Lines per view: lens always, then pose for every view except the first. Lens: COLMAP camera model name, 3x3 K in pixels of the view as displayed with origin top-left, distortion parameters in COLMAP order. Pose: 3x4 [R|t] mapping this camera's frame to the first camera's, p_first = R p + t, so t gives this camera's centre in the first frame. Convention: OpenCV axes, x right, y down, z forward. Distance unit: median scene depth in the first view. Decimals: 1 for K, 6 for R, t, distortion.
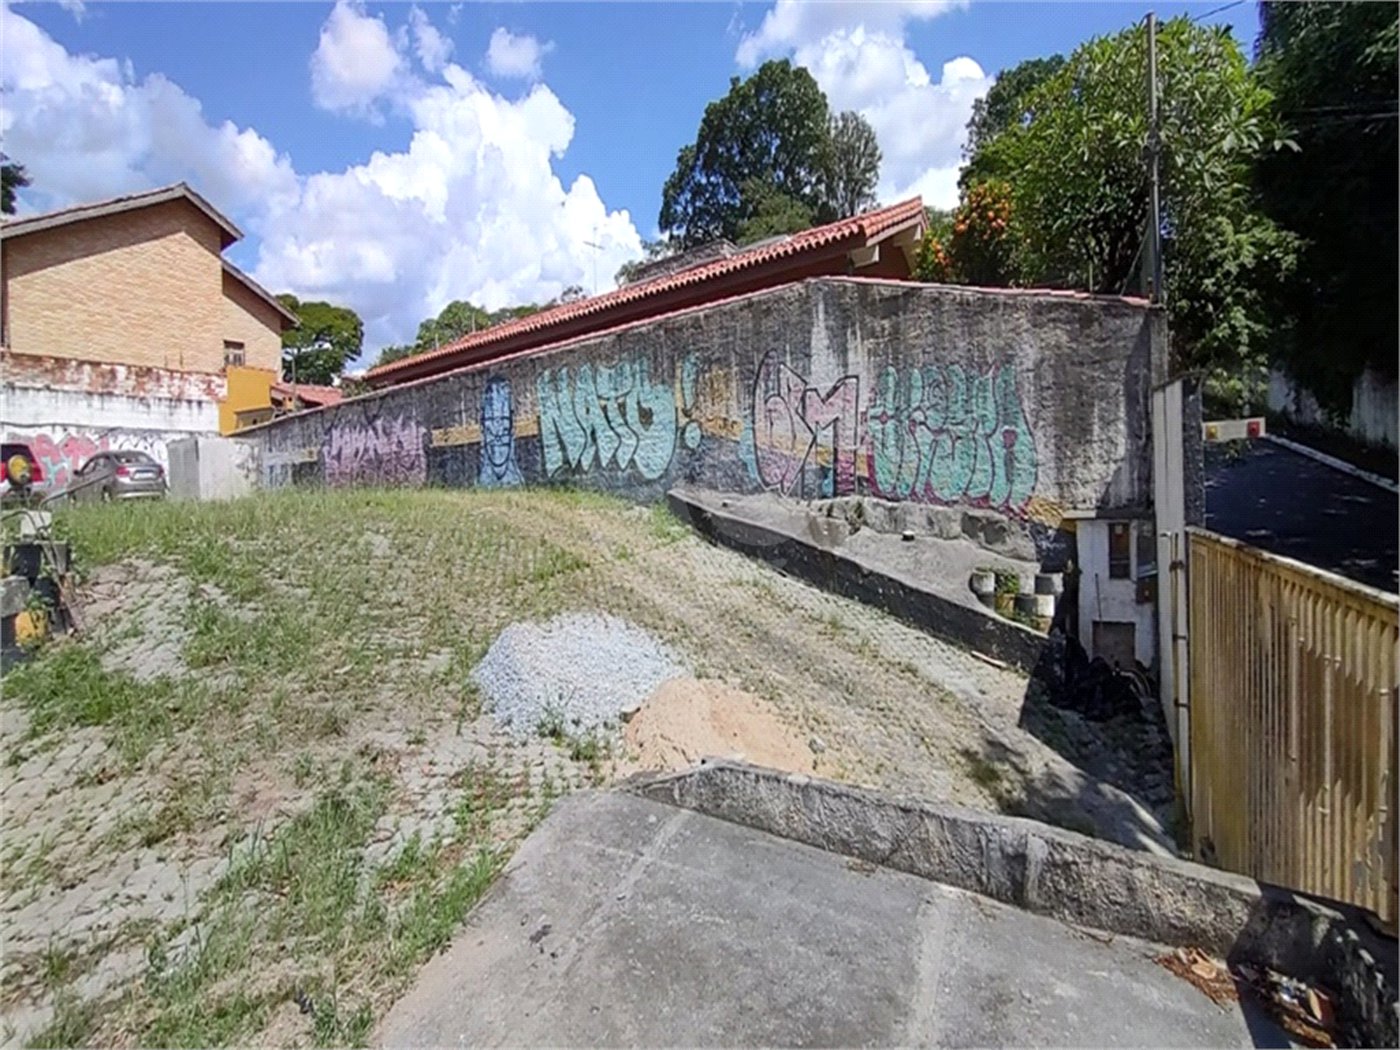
lens RADIAL K [[642.7, 0, 721.1], [0, 642.7, 477.5], [0, 0, 1]] dist [-0.015271, 0.003187]
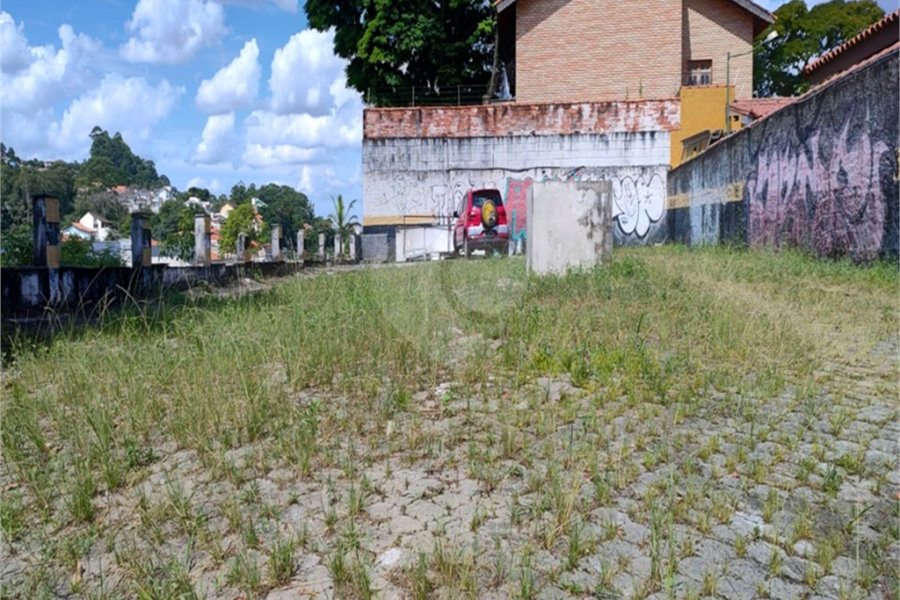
lens RADIAL K [[630.0, 0, 439.9], [0, 630.0, 284.9], [0, 0, 1]] dist [0.036731, -0.027602]
pose [[0.425063, 0.118487, -0.897375, -0.128389], [0.006267, 0.990986, 0.133816, -0.032190], [0.905142, -0.062504, 0.420489, 0.407838]]
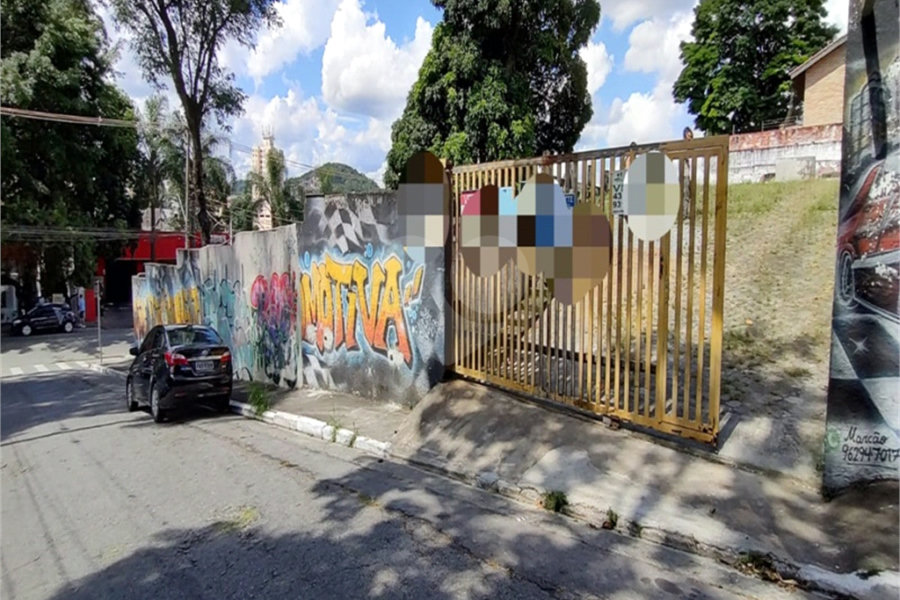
lens RADIAL K [[414.5, 0, 444.4], [0, 414.5, 244.0], [0, 0, 1]] dist [0.000395, -0.001752]
pose [[-0.242407, 0.076233, -0.967175, 0.508943], [0.009933, 0.997051, 0.076098, 0.066499], [0.970124, 0.008839, -0.242449, 0.226008]]
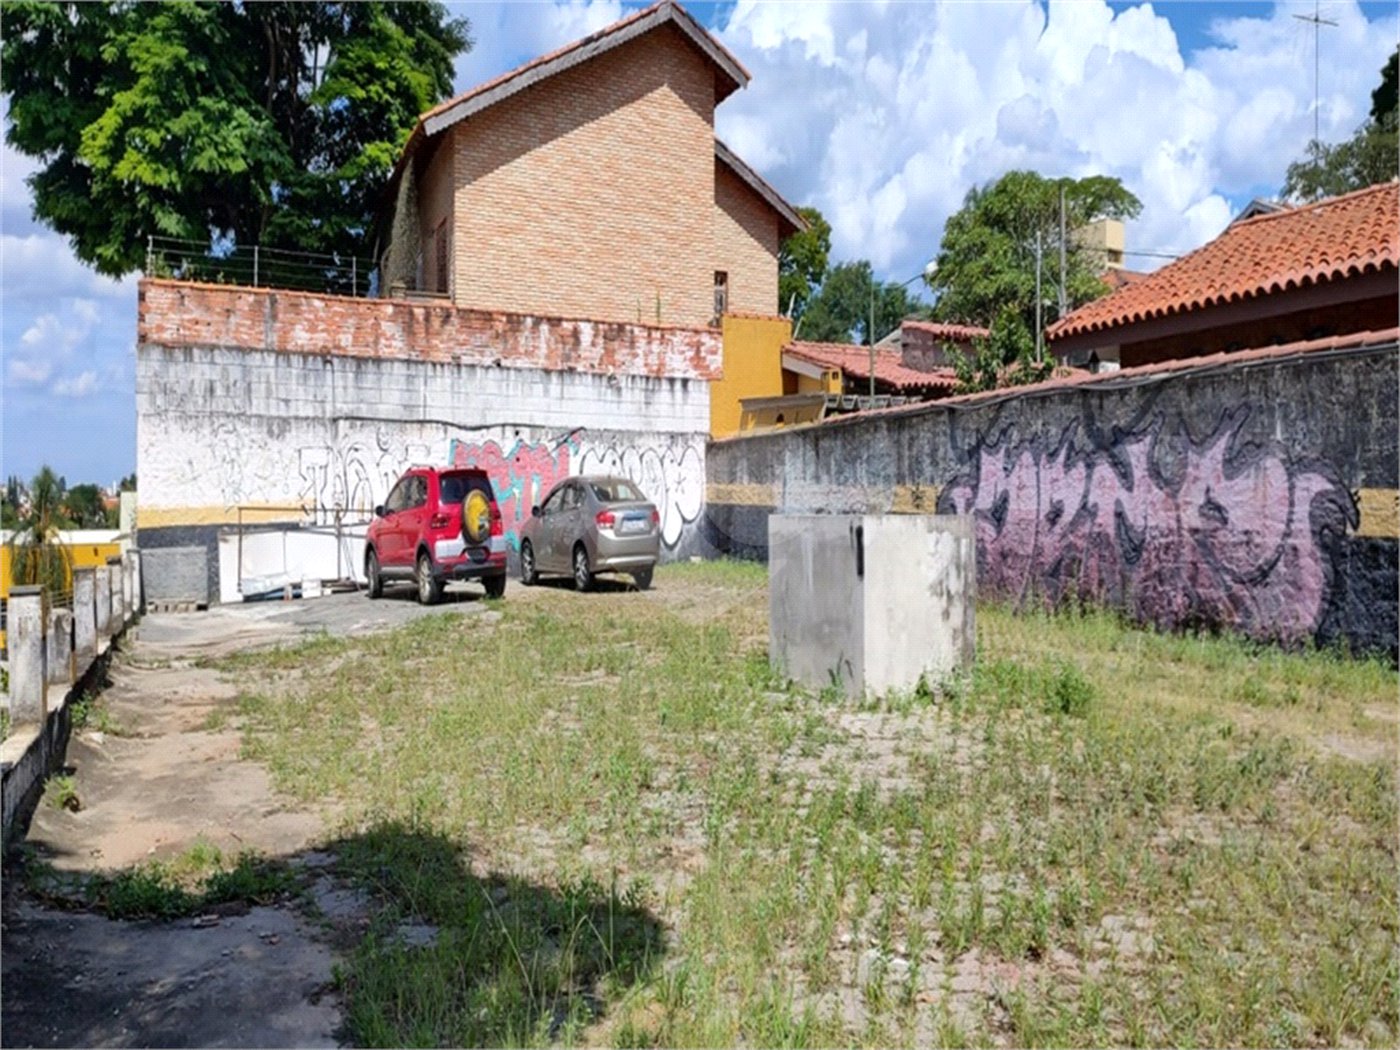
lens RADIAL K [[999.8, 0, 693.4], [0, 999.8, 496.9], [0, 0, 1]] dist [0.020257, -0.012076]
pose [[0.847854, 0.058106, -0.527037, -0.418126], [-0.038811, 0.998112, 0.047607, -0.072260], [0.528808, -0.019909, 0.848508, 0.301461]]
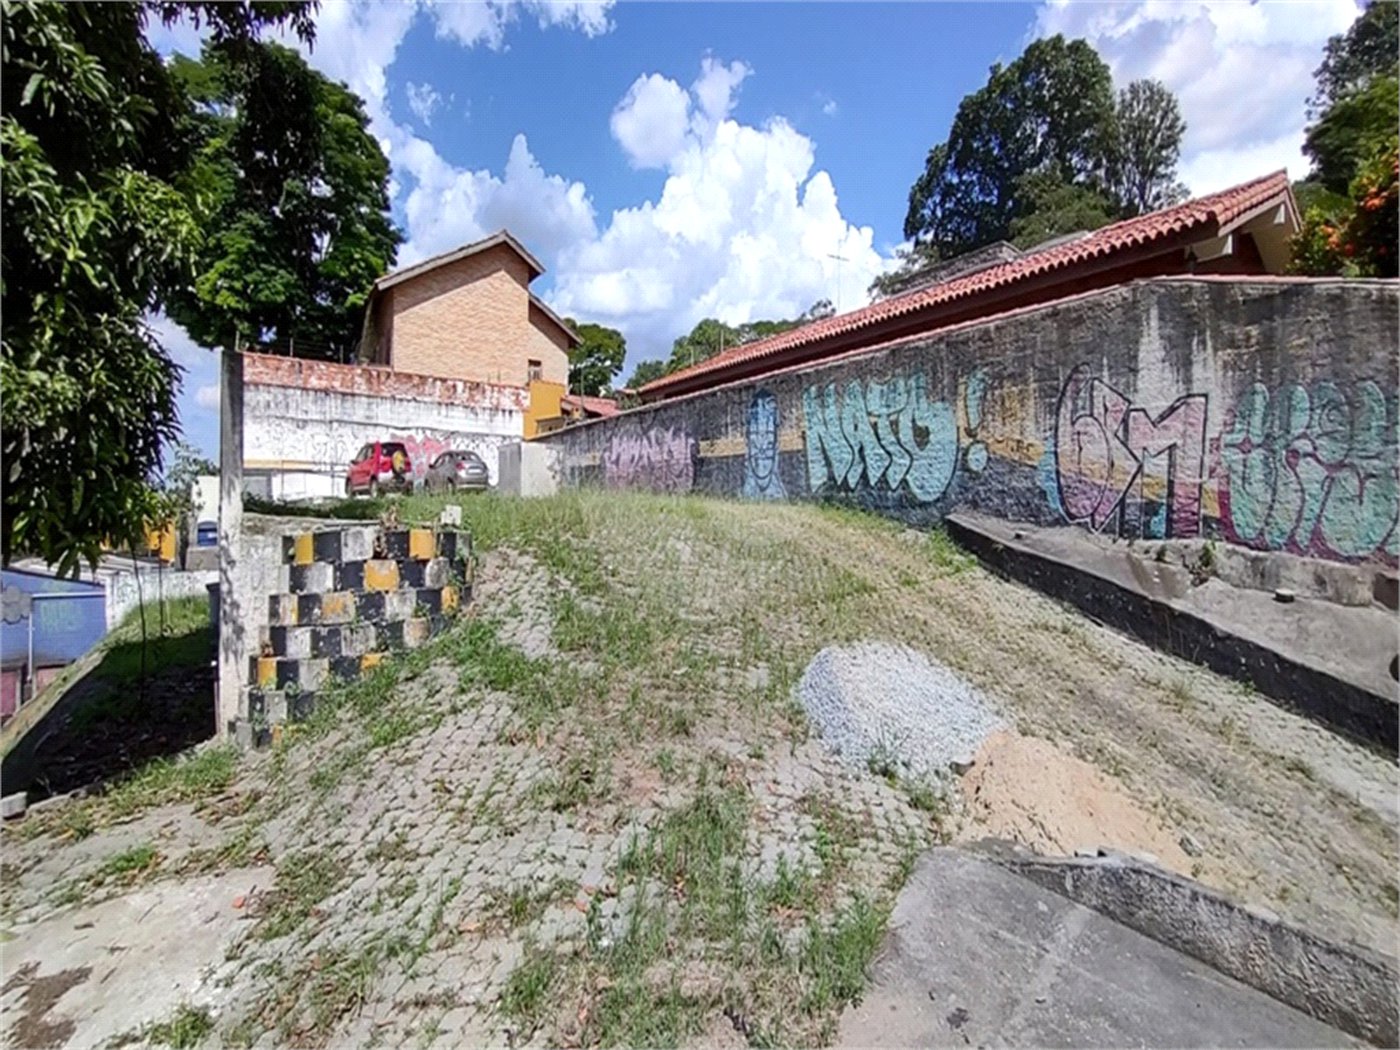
lens RADIAL K [[642.7, 0, 700.8], [0, 642.7, 484.5], [0, 0, 1]] dist [-0.015271, 0.003187]
pose [[0.932484, 0.051712, -0.357490, -0.054907], [-0.053999, 0.998535, 0.003587, -0.005452], [0.357152, 0.015959, 0.933910, -0.000163]]
